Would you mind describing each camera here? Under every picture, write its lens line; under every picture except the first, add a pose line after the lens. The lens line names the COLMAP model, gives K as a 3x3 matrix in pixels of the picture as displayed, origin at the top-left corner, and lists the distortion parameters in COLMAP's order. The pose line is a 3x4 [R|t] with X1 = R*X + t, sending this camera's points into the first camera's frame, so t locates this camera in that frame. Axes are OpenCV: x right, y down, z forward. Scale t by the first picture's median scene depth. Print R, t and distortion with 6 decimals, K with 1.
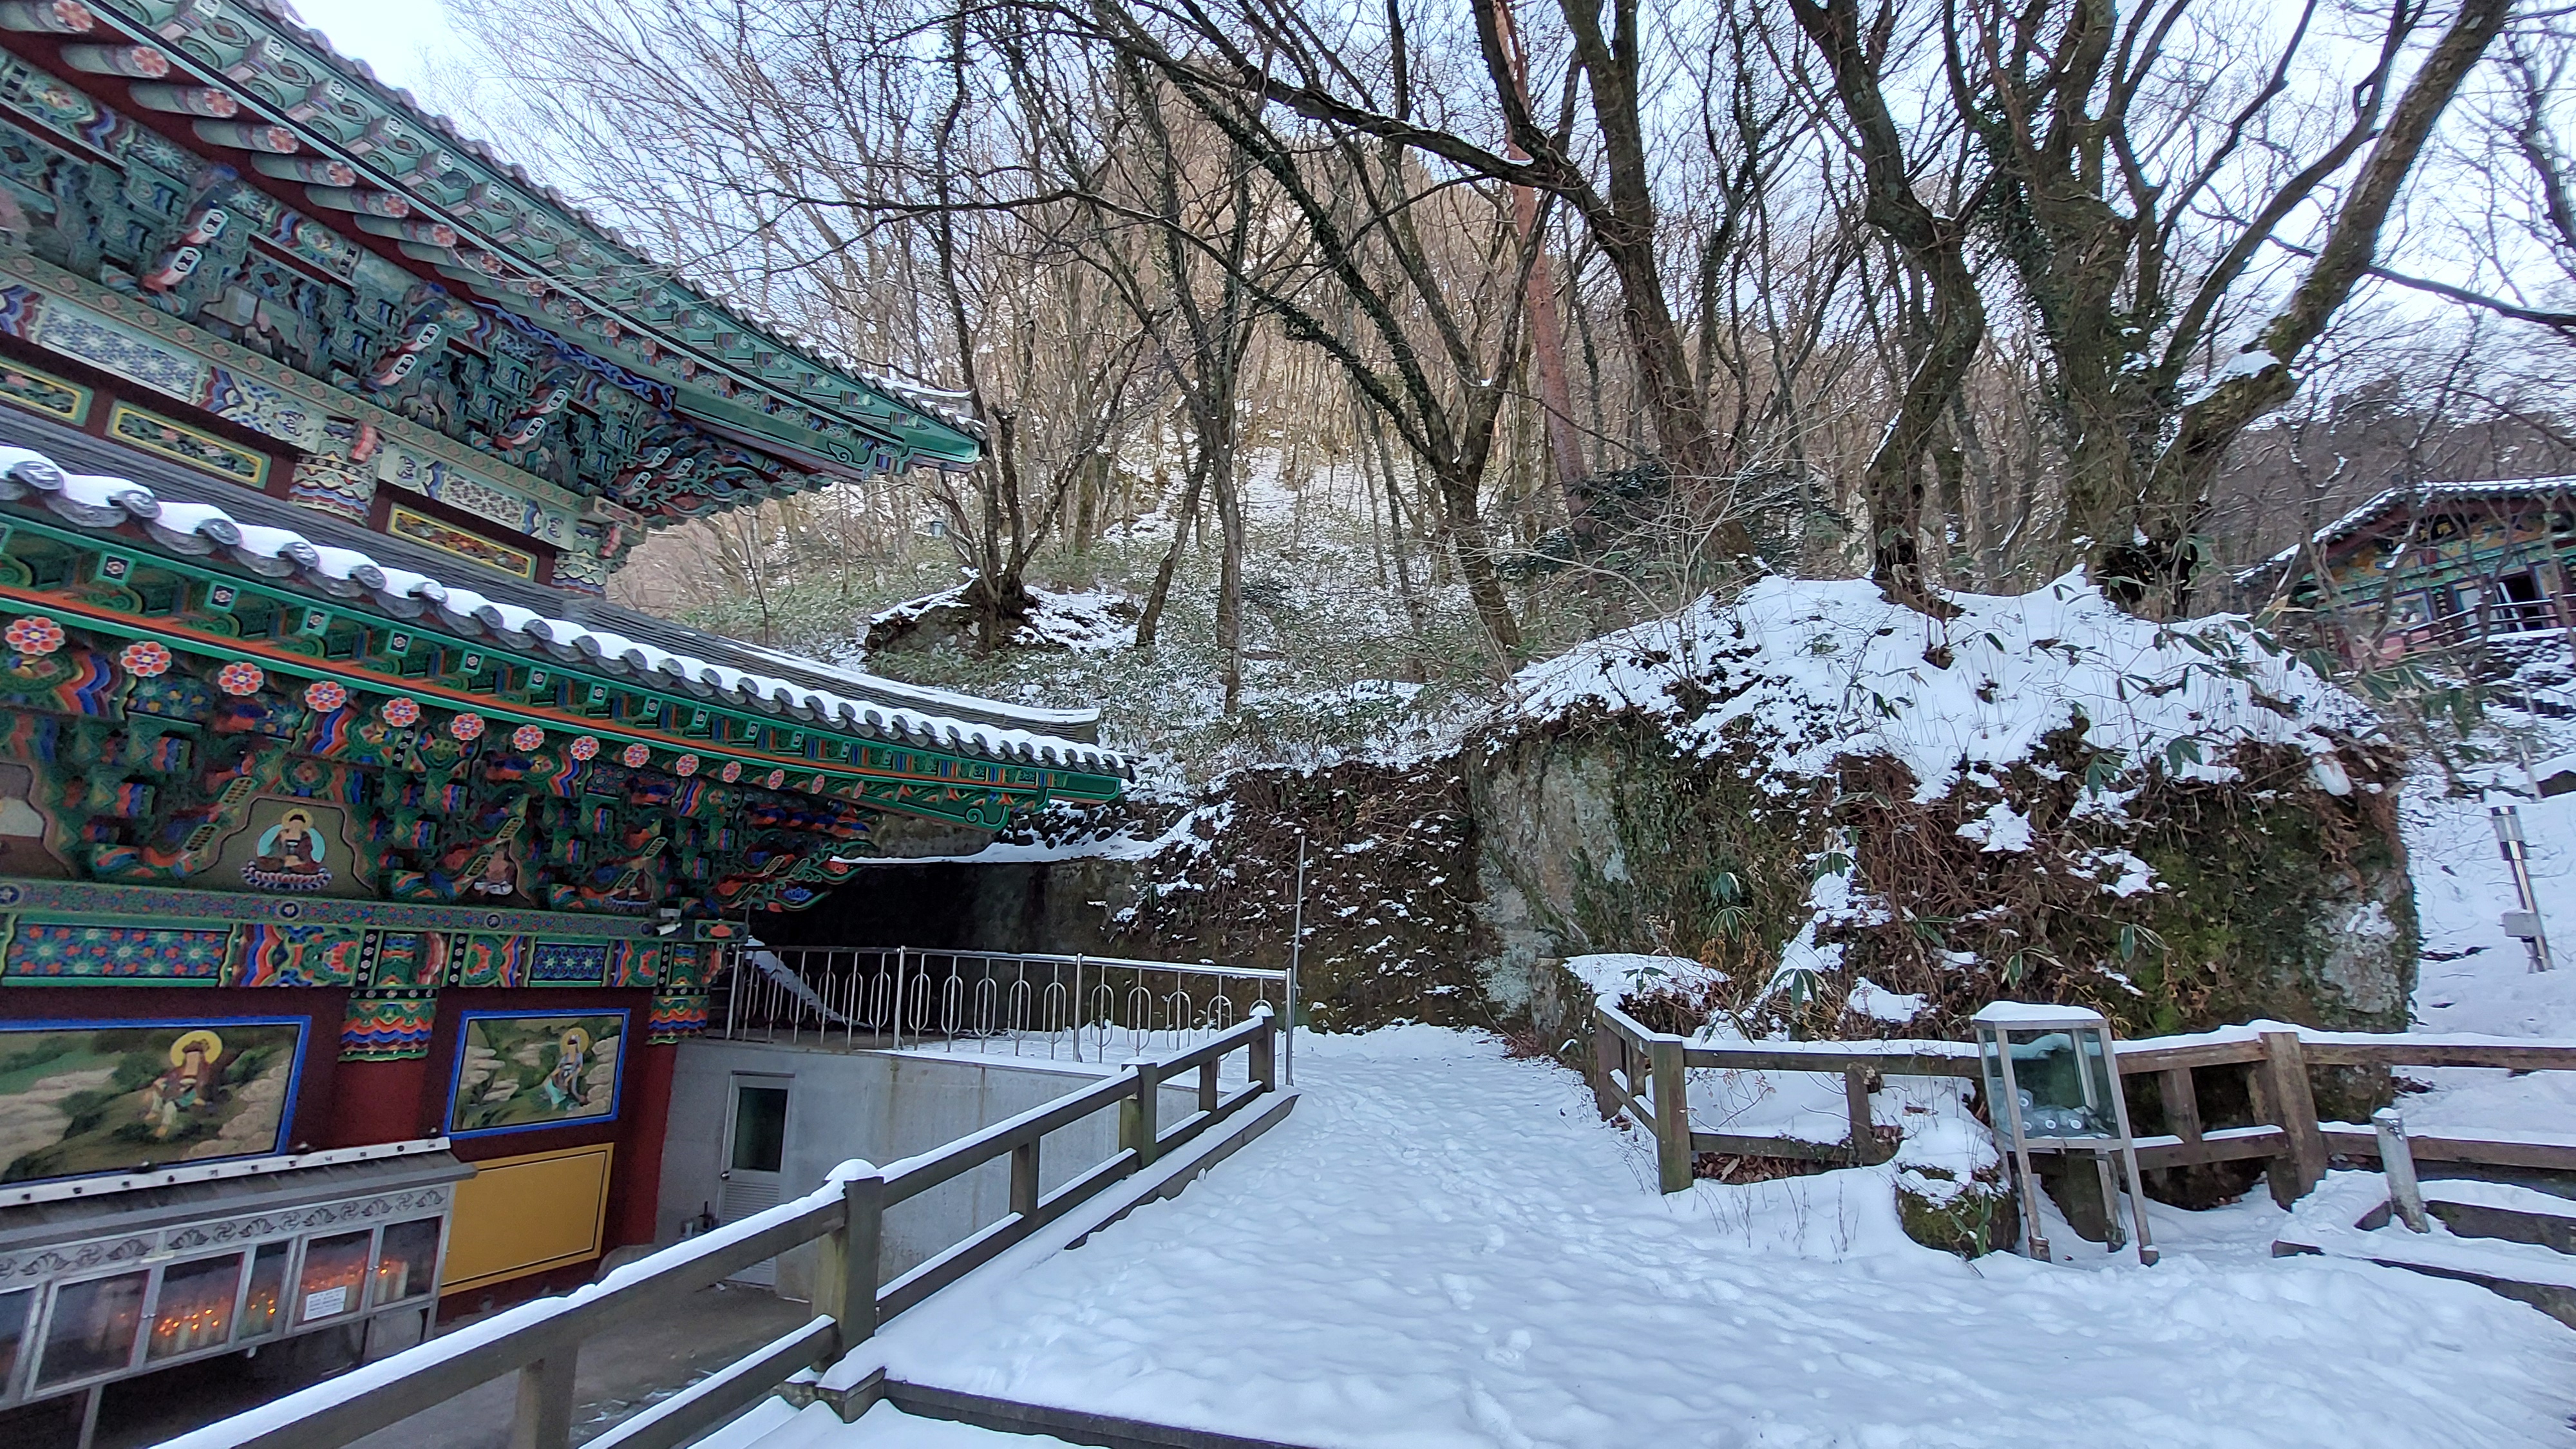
lens RADIAL K [[997.9, 0, 1288.0], [0, 997.9, 724.5], [0, 0, 1]] dist [0.000705, 0.000142]
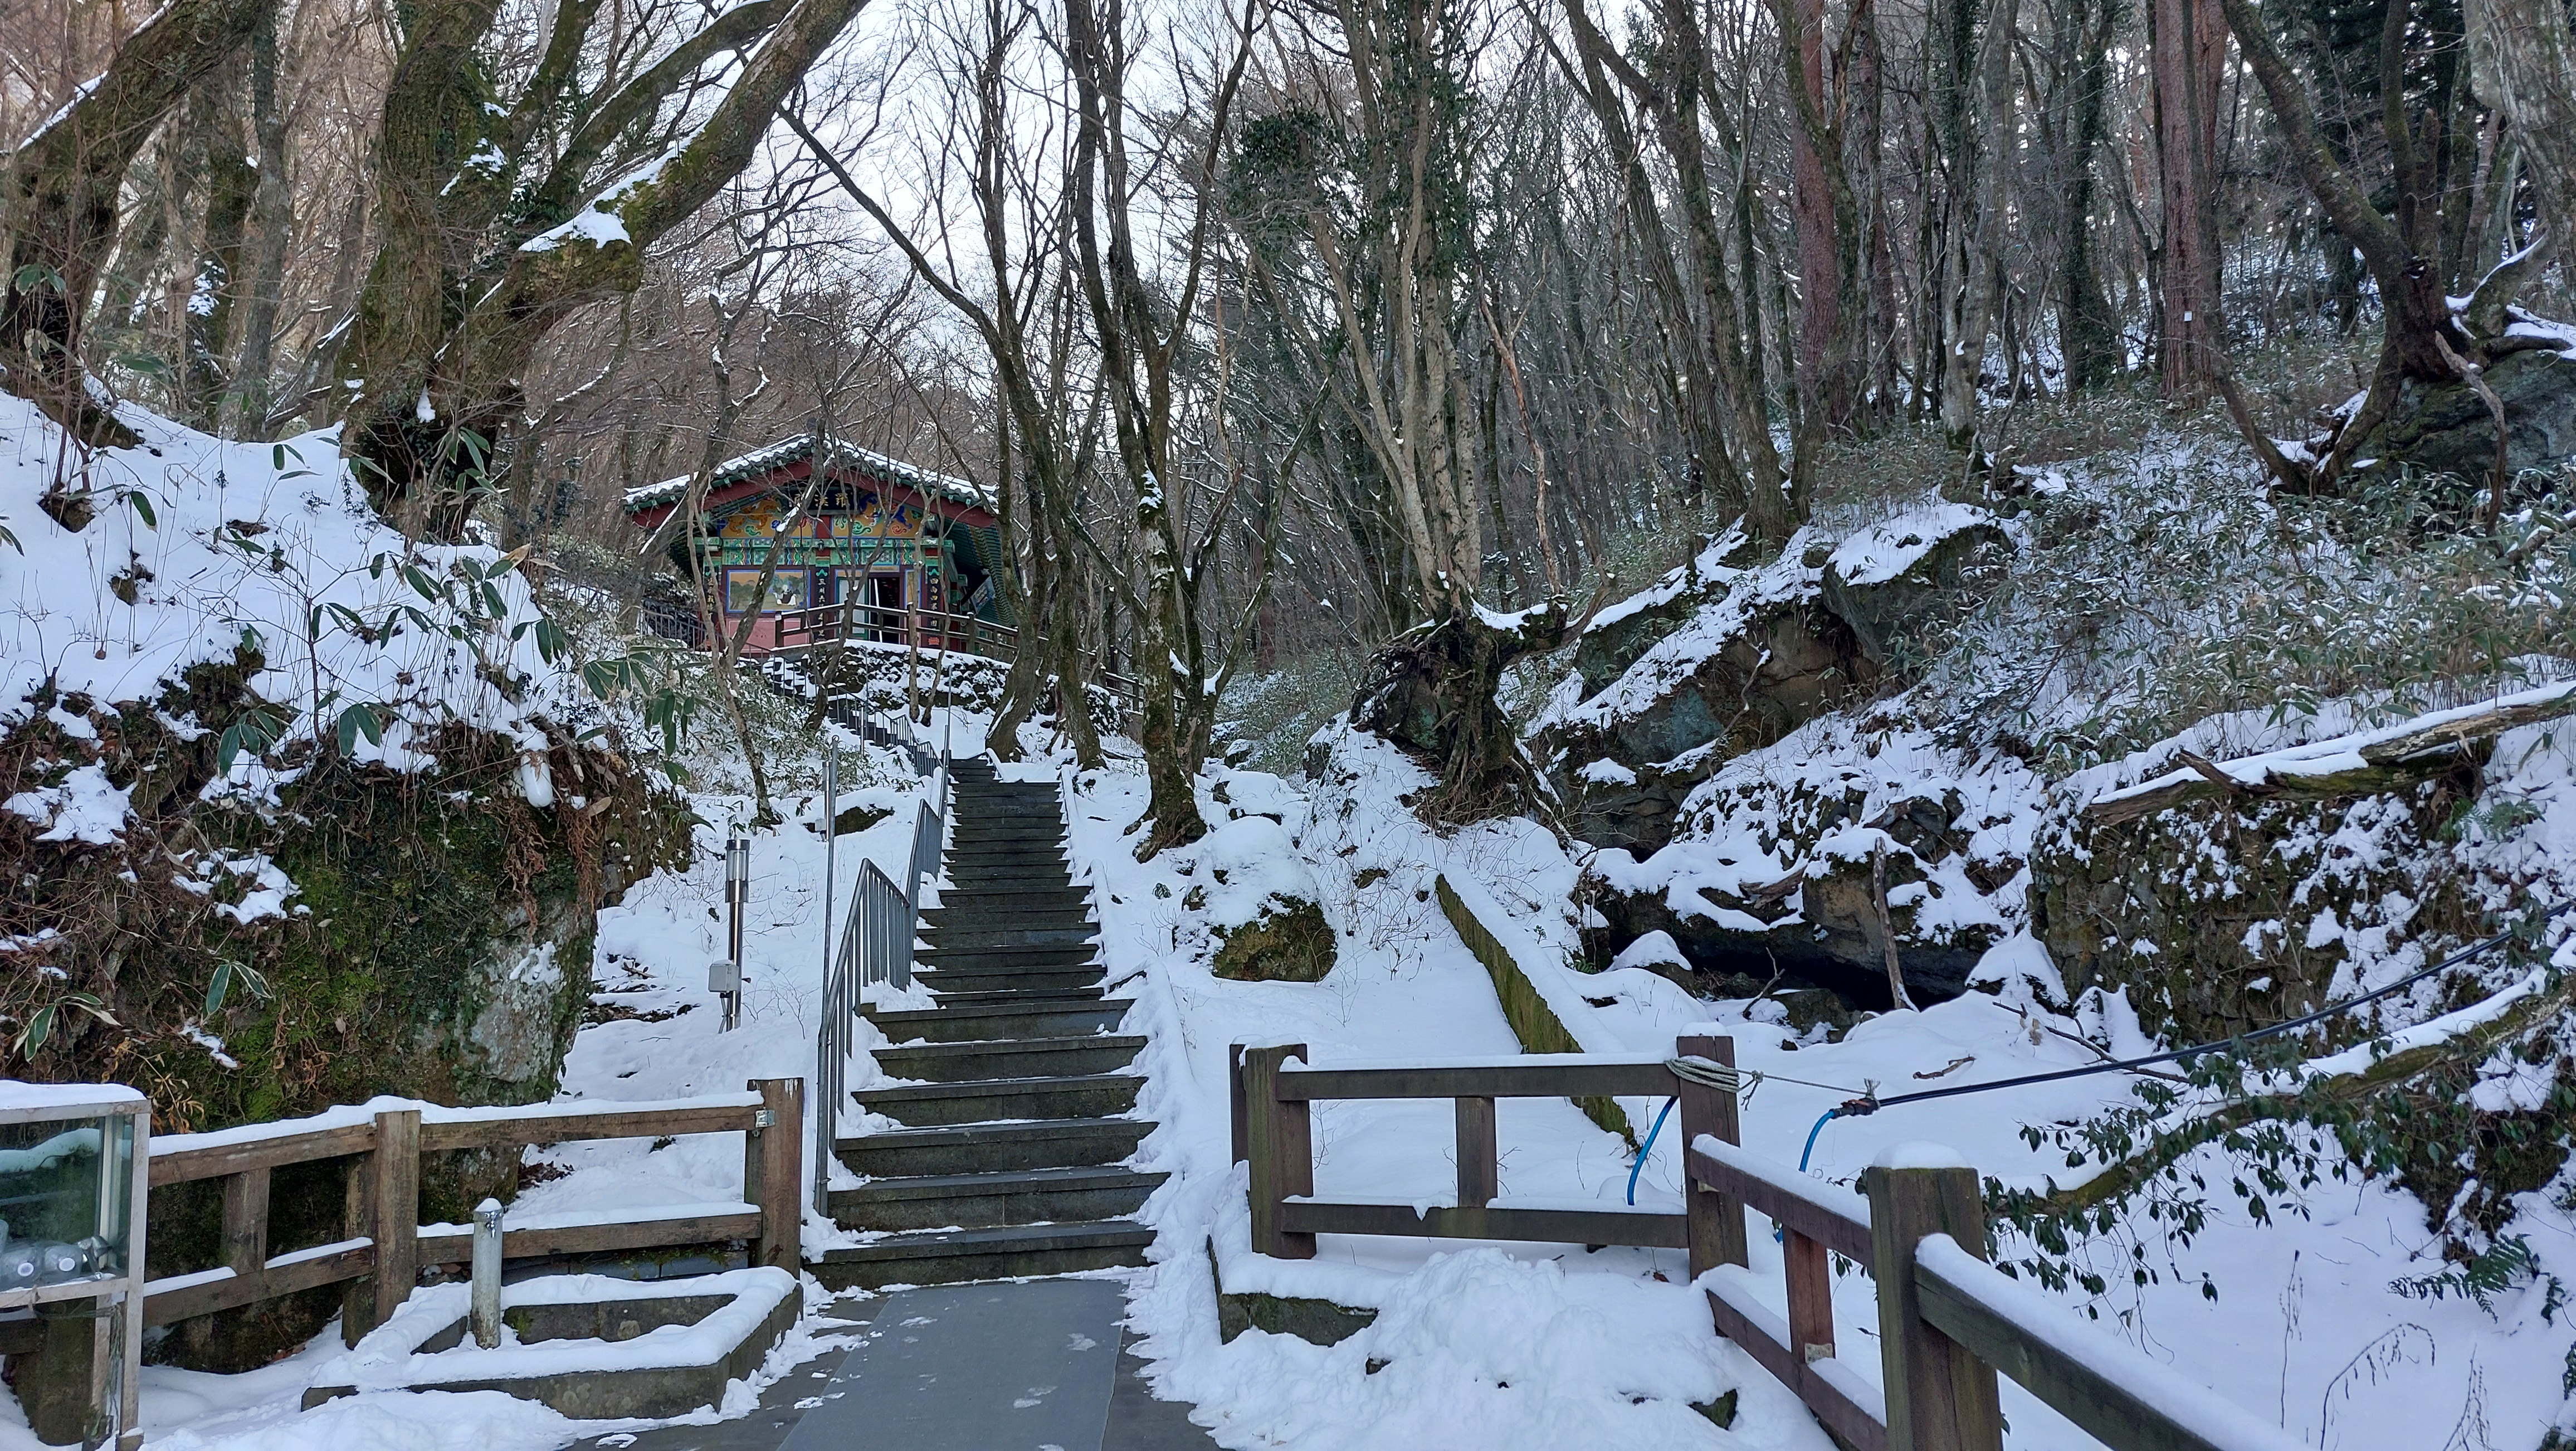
lens RADIAL K [[1827.5, 0, 1288.0], [0, 1827.5, 725.5], [0, 0, 1]] dist [0.054443, -0.047285]
pose [[0.418876, 0.138511, 0.897417, -0.006257], [-0.196182, 0.978761, -0.059497, -0.021160], [-0.886598, -0.151135, 0.437153, -0.146002]]
